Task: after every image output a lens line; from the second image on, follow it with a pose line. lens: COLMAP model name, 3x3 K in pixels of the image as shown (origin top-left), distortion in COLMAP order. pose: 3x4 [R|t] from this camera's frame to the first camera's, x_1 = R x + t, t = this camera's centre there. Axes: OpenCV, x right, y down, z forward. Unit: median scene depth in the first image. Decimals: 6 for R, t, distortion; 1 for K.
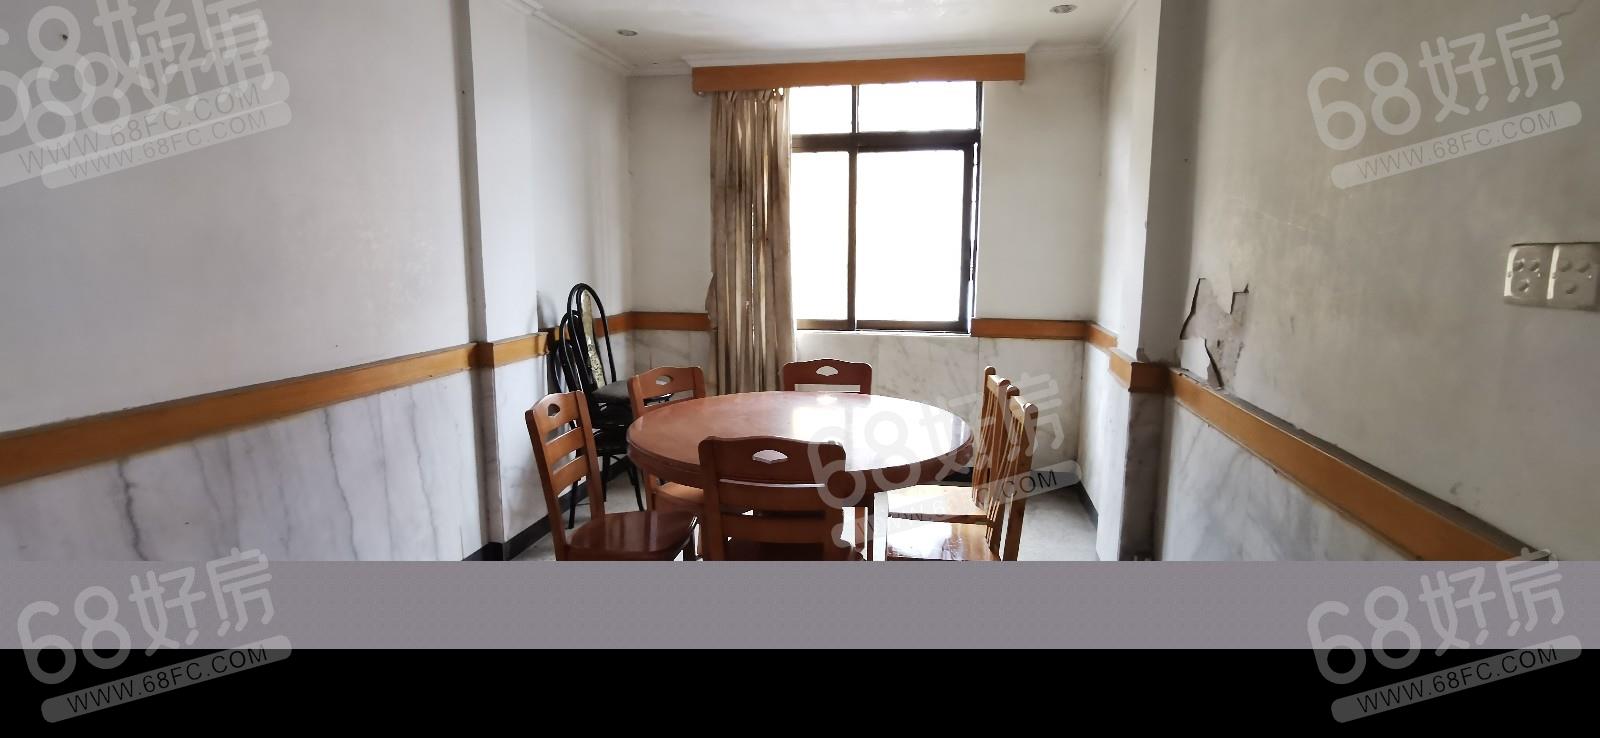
lens RADIAL K [[782.1, 0, 806.1], [0, 782.1, 371.2], [0, 0, 1]] dist [-0.063688, 0.073076]
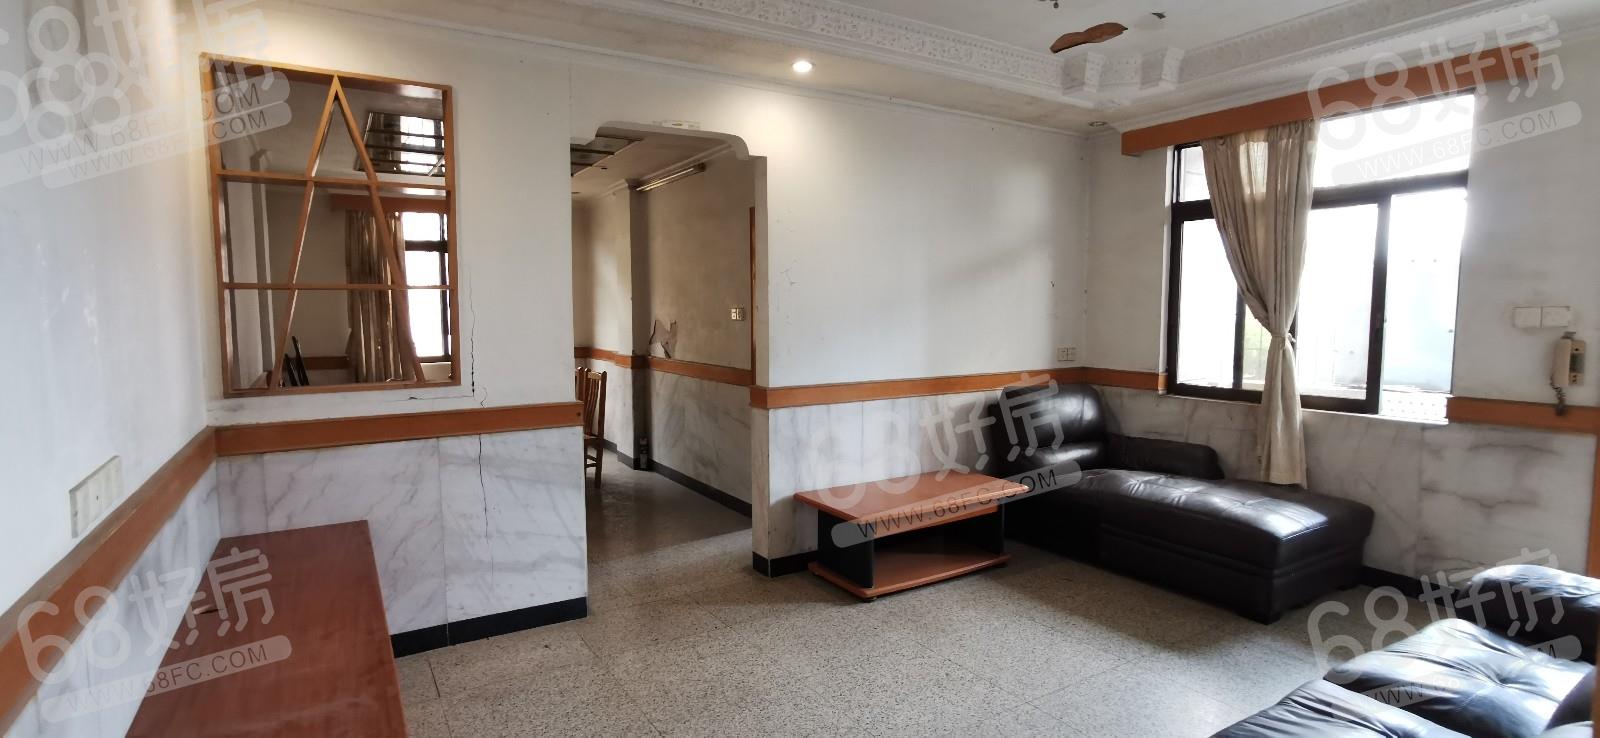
lens RADIAL K [[782.1, 0, 806.1], [0, 782.1, 371.2], [0, 0, 1]] dist [-0.063688, 0.073076]
pose [[0.738500, -0.067658, 0.670850, -0.787914], [0.115010, 0.993012, -0.026459, 0.158046], [-0.664372, 0.096694, 0.741121, -1.116887]]
